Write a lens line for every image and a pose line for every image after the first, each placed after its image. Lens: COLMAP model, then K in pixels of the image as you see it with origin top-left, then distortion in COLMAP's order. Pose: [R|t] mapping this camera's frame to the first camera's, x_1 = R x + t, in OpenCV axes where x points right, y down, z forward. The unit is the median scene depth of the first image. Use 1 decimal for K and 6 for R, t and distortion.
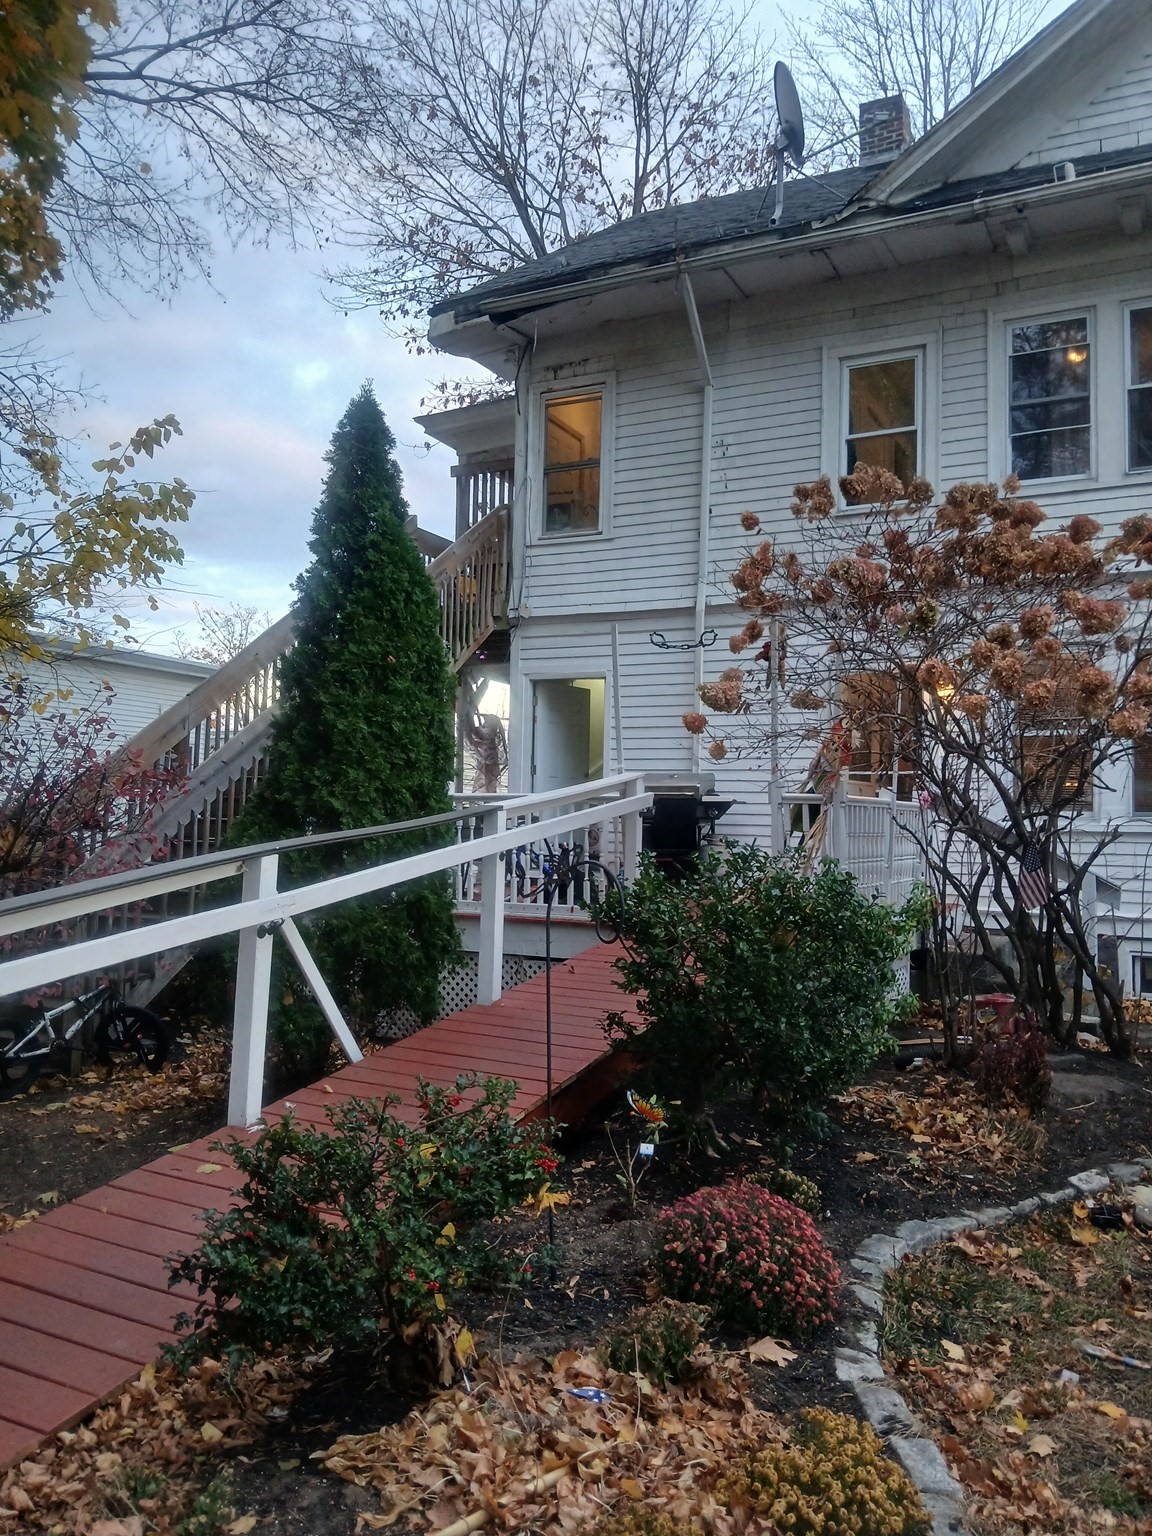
lens RADIAL K [[1204.9, 0, 571.5], [0, 1204.9, 769.7], [0, 0, 1]] dist [0.070918, -0.145922]
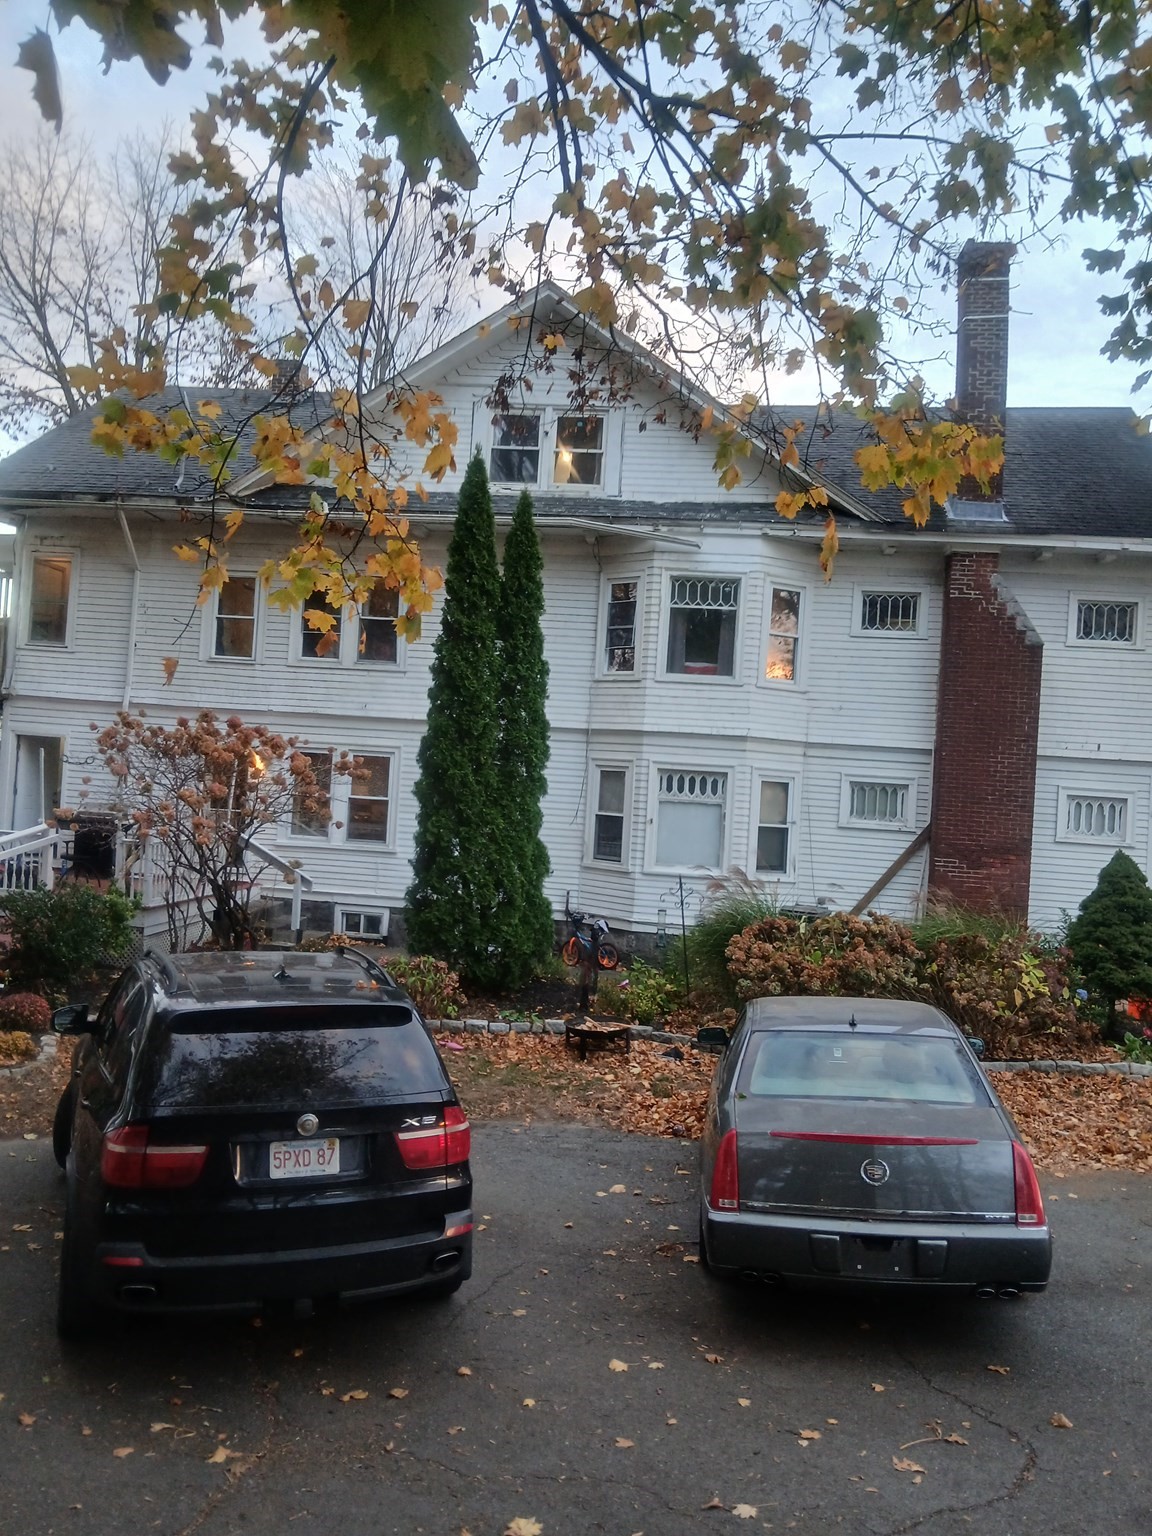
lens RADIAL K [[1205.7, 0, 570.7], [0, 1205.7, 769.6], [0, 0, 1]] dist [0.121107, -0.280378]
pose [[0.940282, 0.044297, 0.337502, 0.152967], [-0.062276, 0.997148, 0.042626, -0.196319], [-0.334651, -0.061099, 0.940359, -1.013389]]
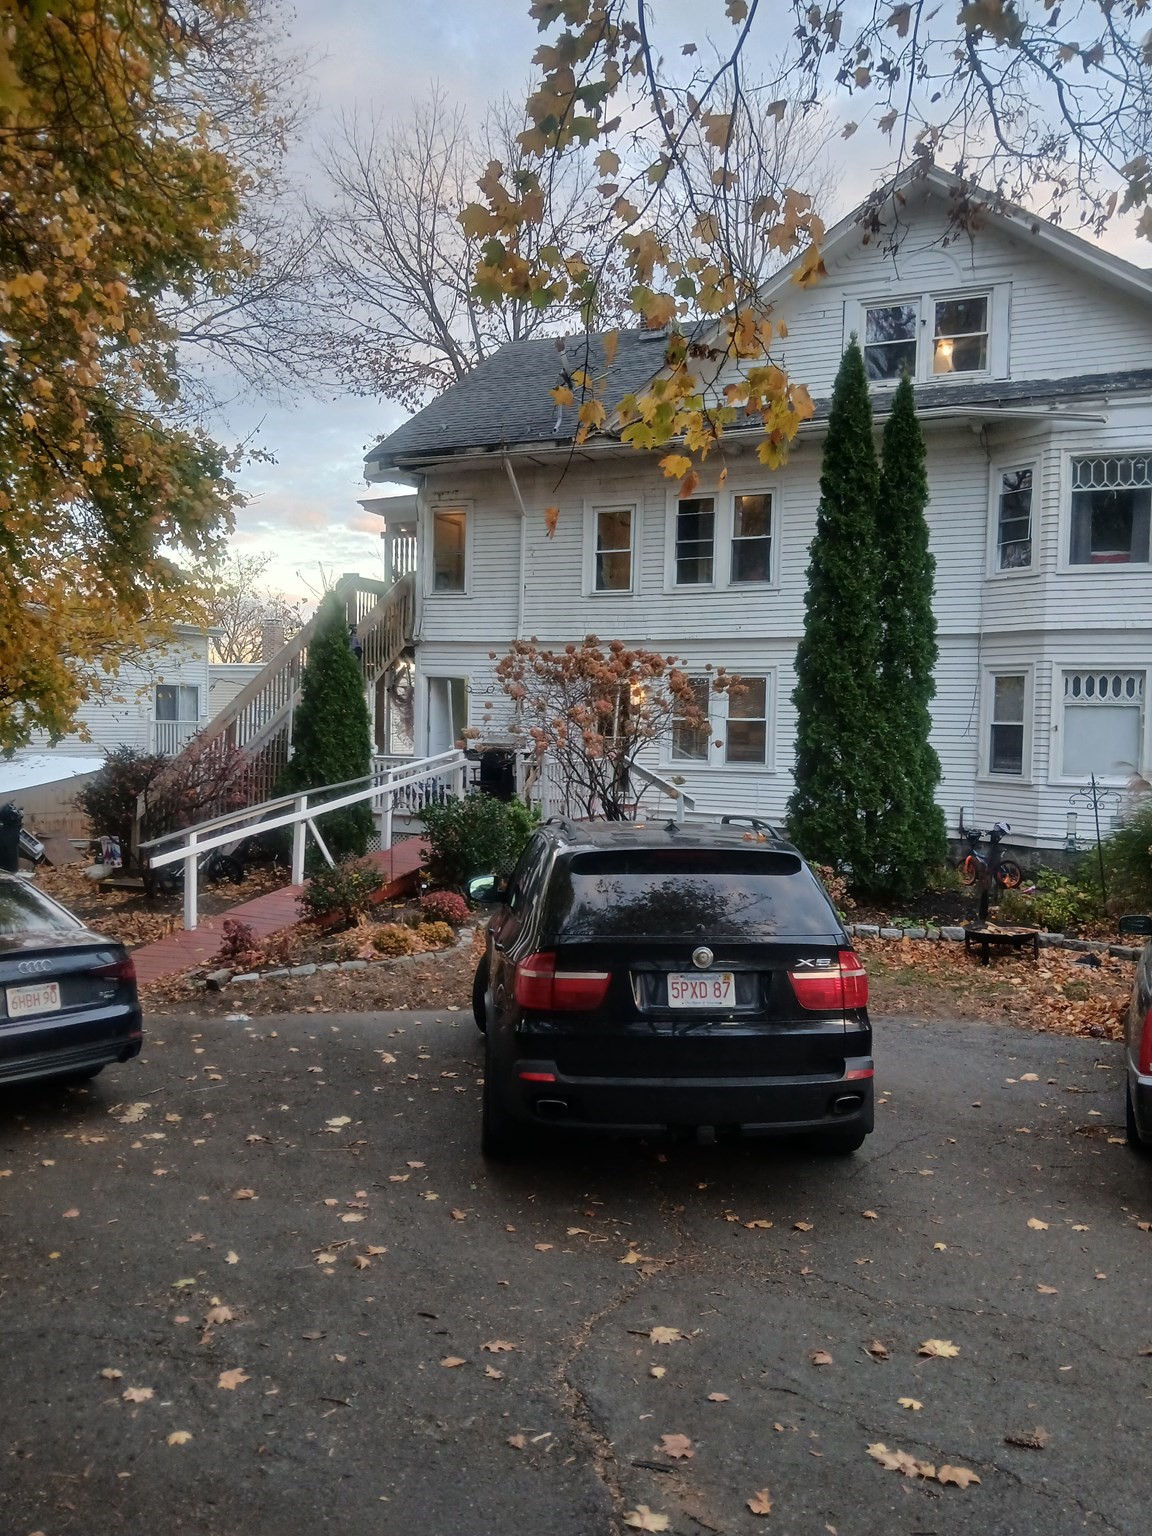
lens RADIAL K [[1202.9, 0, 555.0], [0, 1202.9, 777.0], [0, 0, 1]] dist [0.074109, -0.179842]
pose [[0.999751, 0.000895, 0.022304, 0.153742], [-0.003070, 0.995214, 0.097669, -0.139163], [-0.022110, -0.097713, 0.994969, -1.008819]]
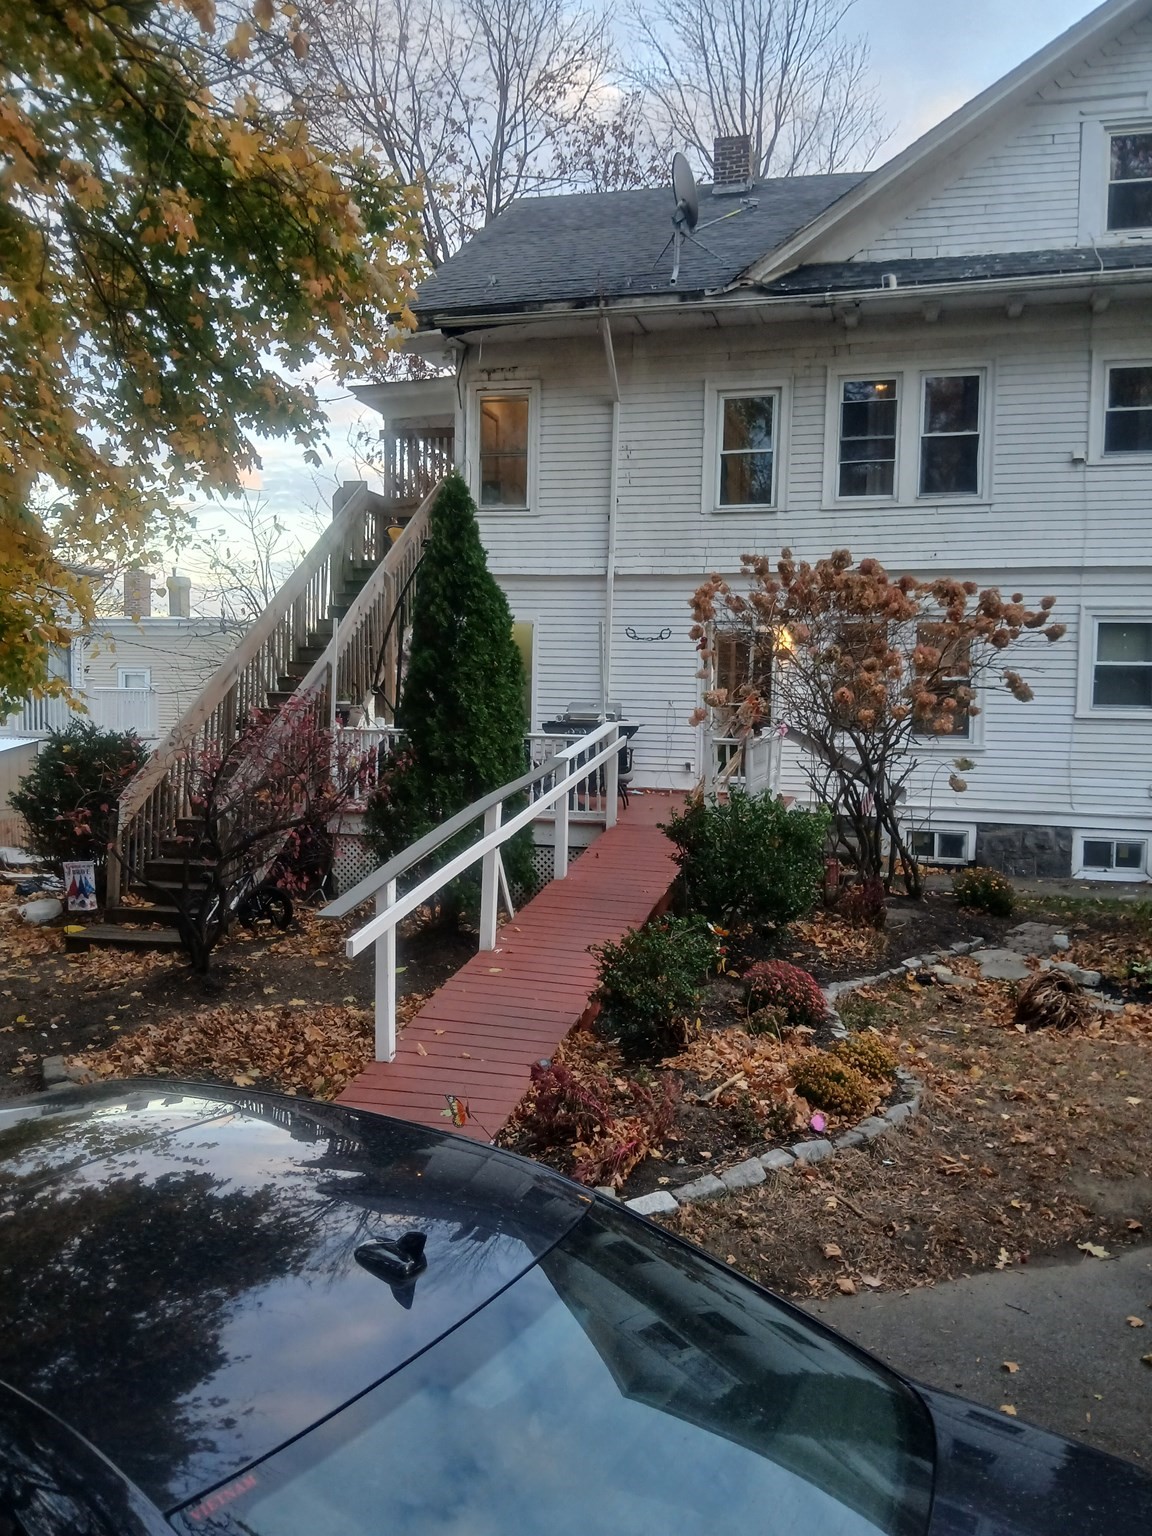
lens RADIAL K [[1204.9, 0, 571.5], [0, 1204.9, 769.7], [0, 0, 1]] dist [0.070918, -0.145922]
pose [[0.980018, -0.012462, 0.198518, -0.251903], [-0.009937, 0.993722, 0.111435, -0.088692], [-0.198660, -0.111181, 0.973742, -0.377284]]
